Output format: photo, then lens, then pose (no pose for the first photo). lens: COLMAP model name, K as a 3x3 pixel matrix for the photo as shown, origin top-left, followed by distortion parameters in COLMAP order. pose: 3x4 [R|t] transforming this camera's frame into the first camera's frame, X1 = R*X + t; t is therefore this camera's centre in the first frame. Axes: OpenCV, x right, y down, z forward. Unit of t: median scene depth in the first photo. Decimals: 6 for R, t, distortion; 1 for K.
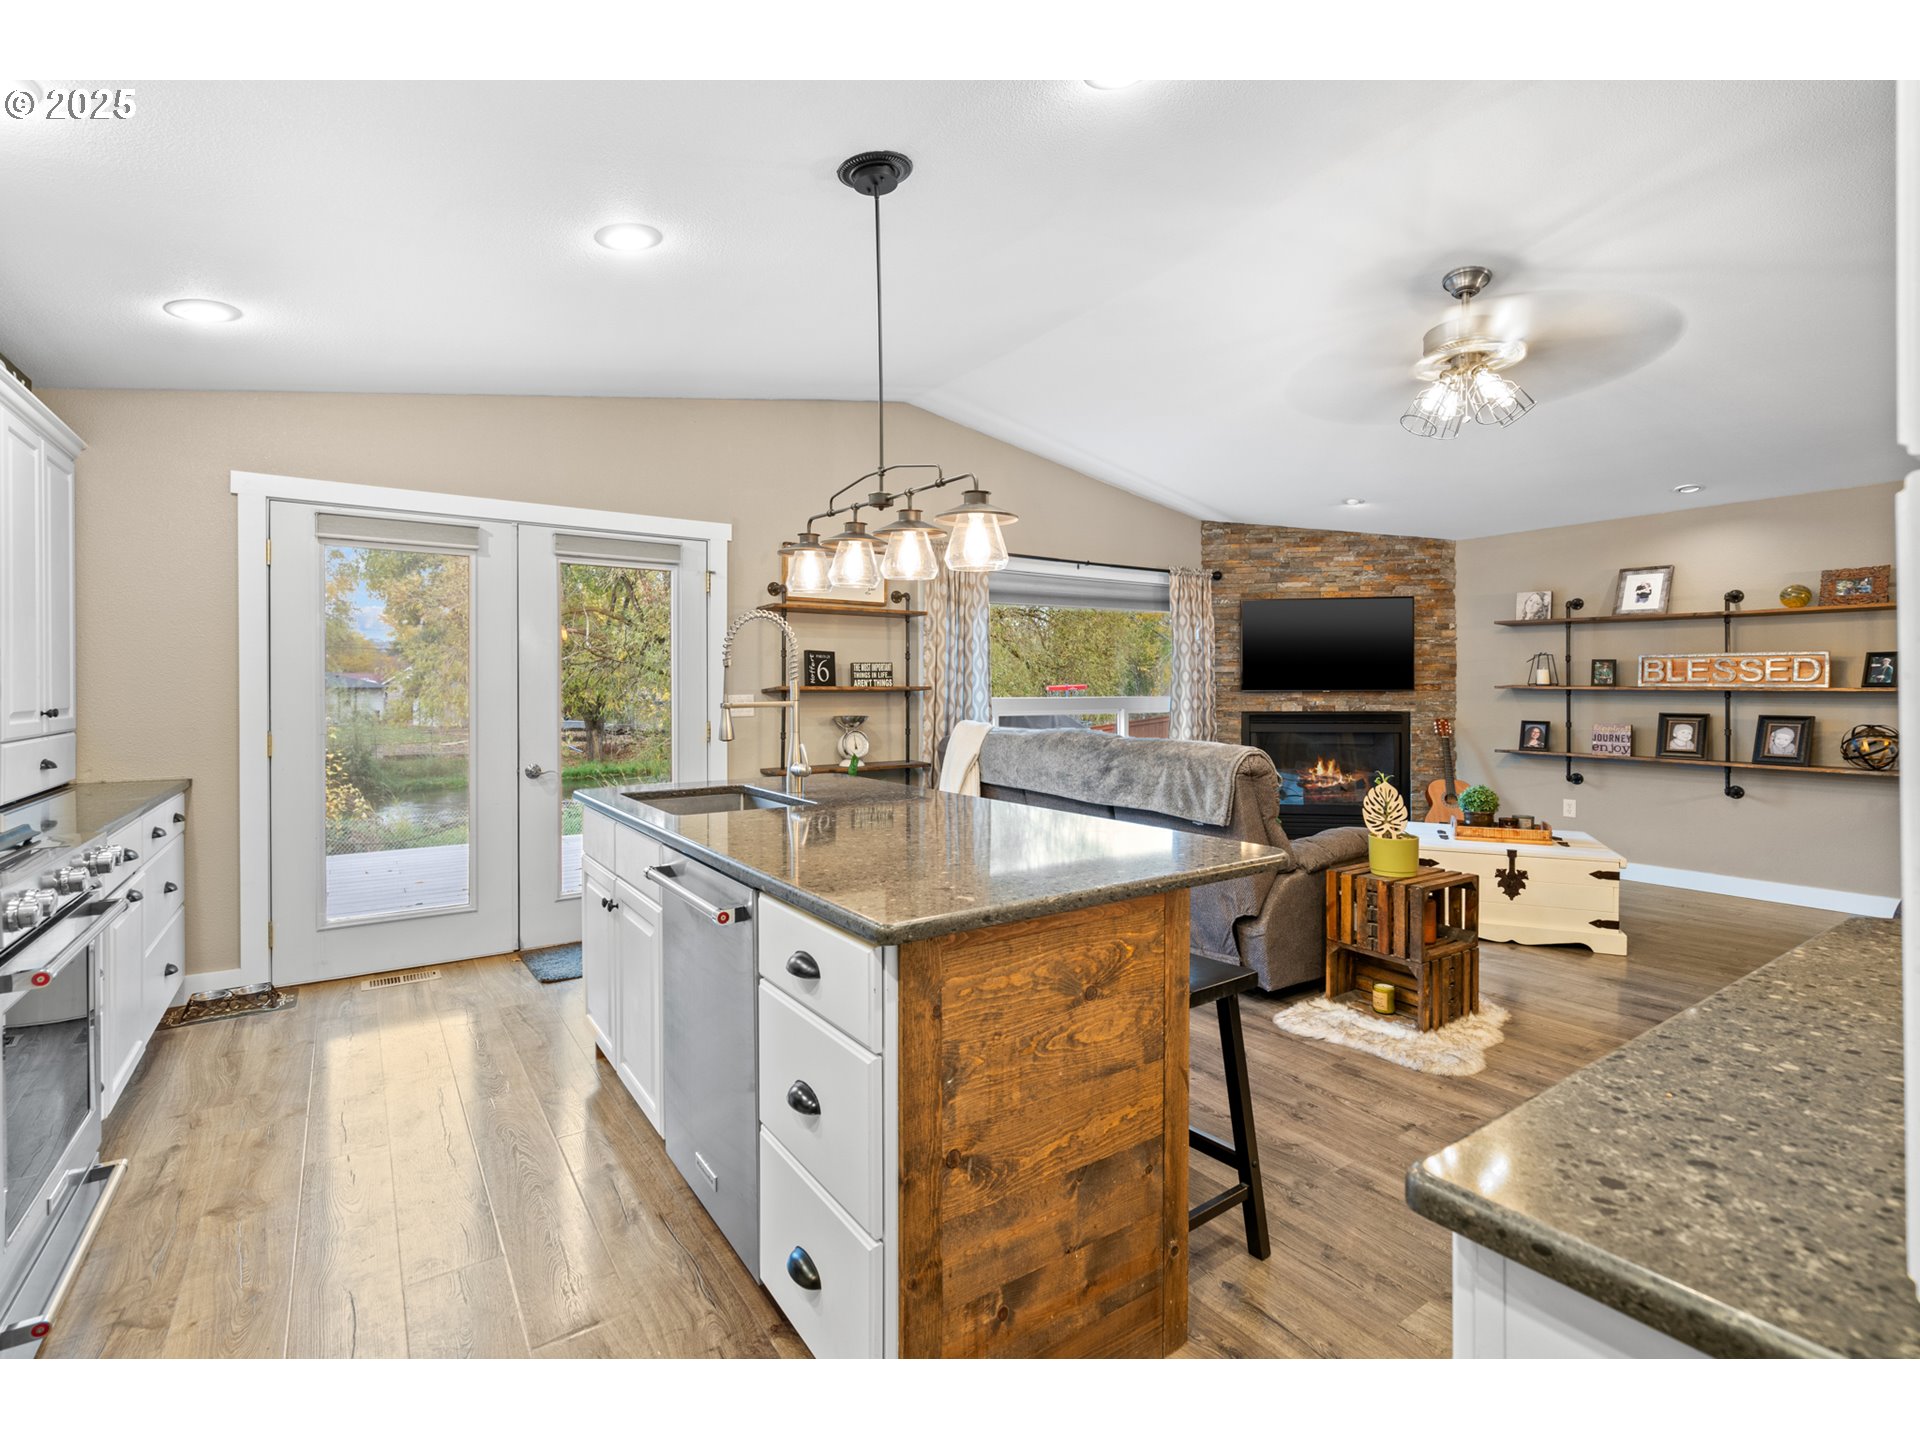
lens RADIAL K [[883.1, 0, 949.6], [0, 883.1, 709.8], [0, 0, 1]] dist [0.004147, 0.001413]
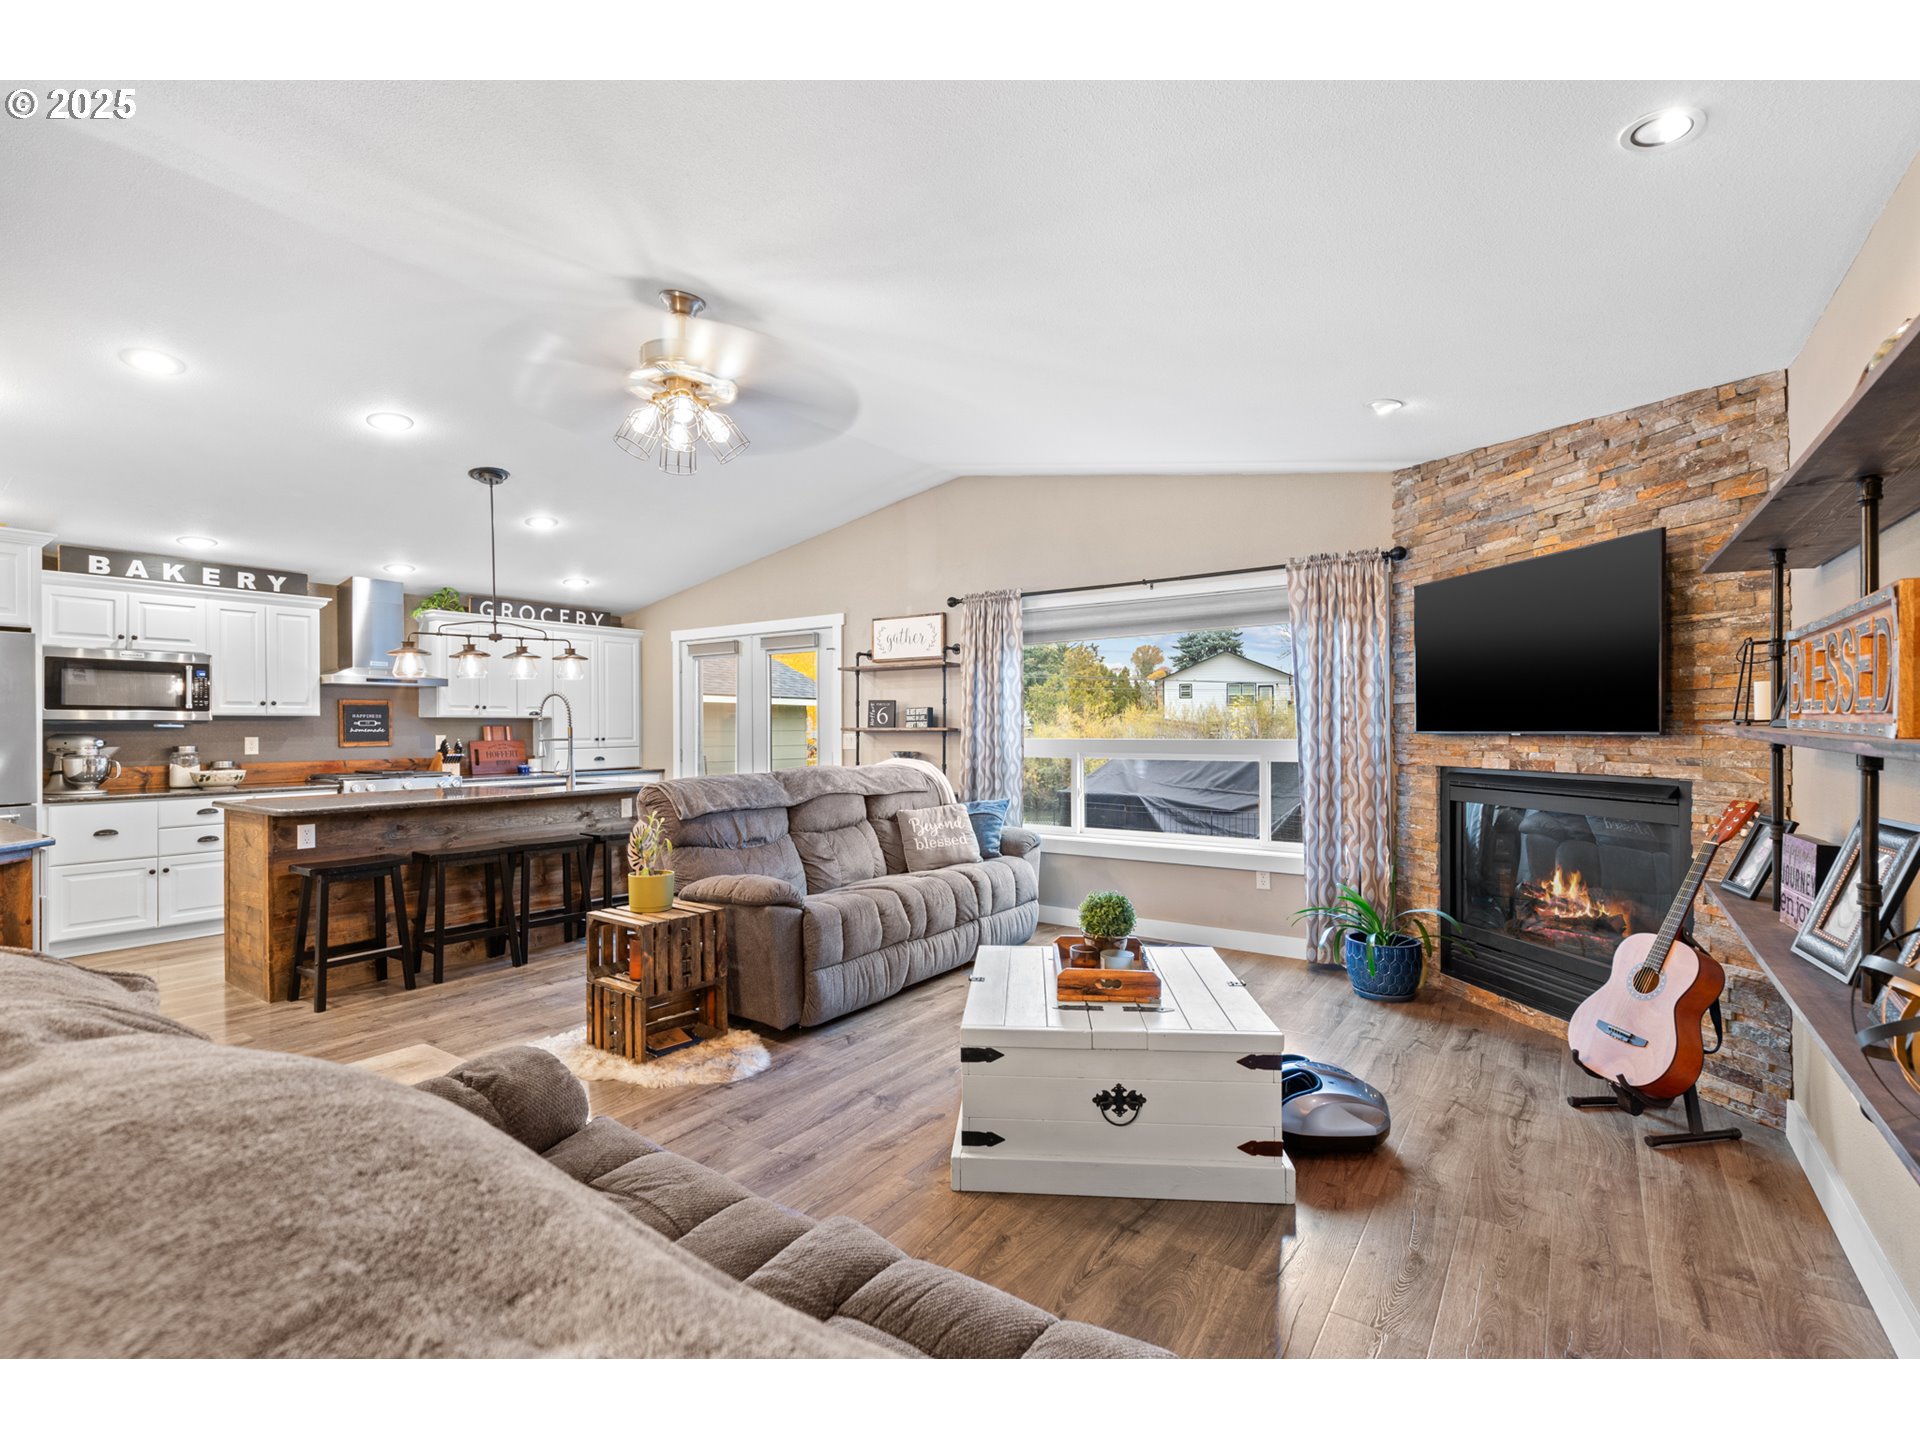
lens RADIAL K [[883.1, 0, 951.8], [0, 883.1, 724.8], [0, 0, 1]] dist [0.004147, 0.001413]
pose [[0.338319, -0.002517, -0.941028, 0.812488], [-0.019303, 0.999767, -0.009614, -0.014934], [0.940833, 0.021417, 0.338192, 0.490825]]
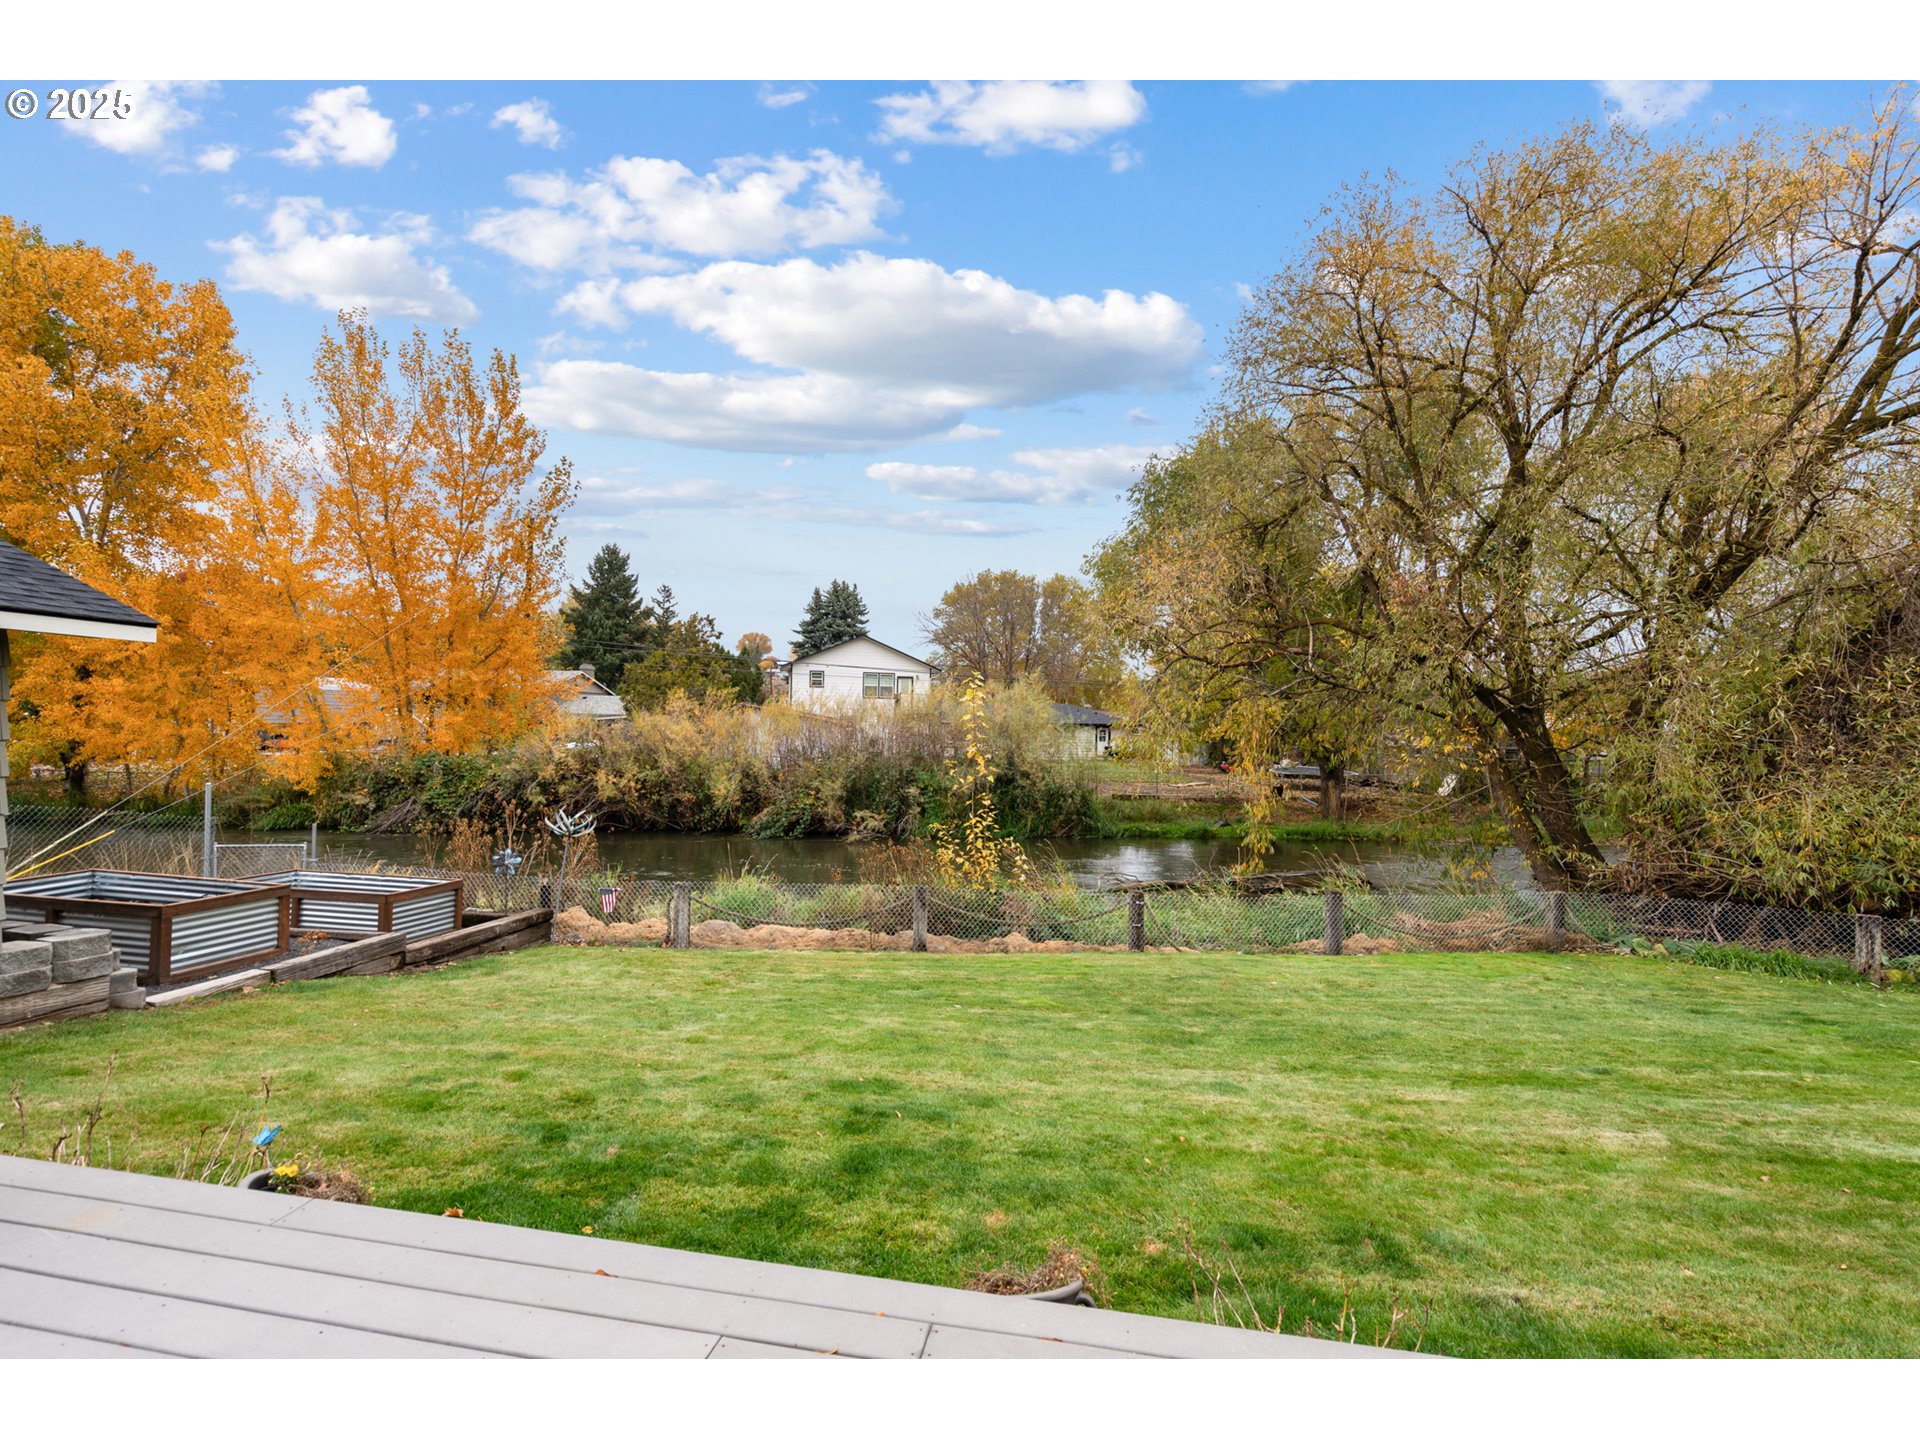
lens RADIAL K [[916.9, 0, 946.7], [0, 916.9, 705.1], [0, 0, 1]] dist [0.000442, 0.000053]
pose [[0.702384, 0.000410, -0.711798, -0.305186], [-0.037635, 0.998622, -0.036562, -0.012486], [0.710803, 0.052469, 0.701432, 0.947093]]
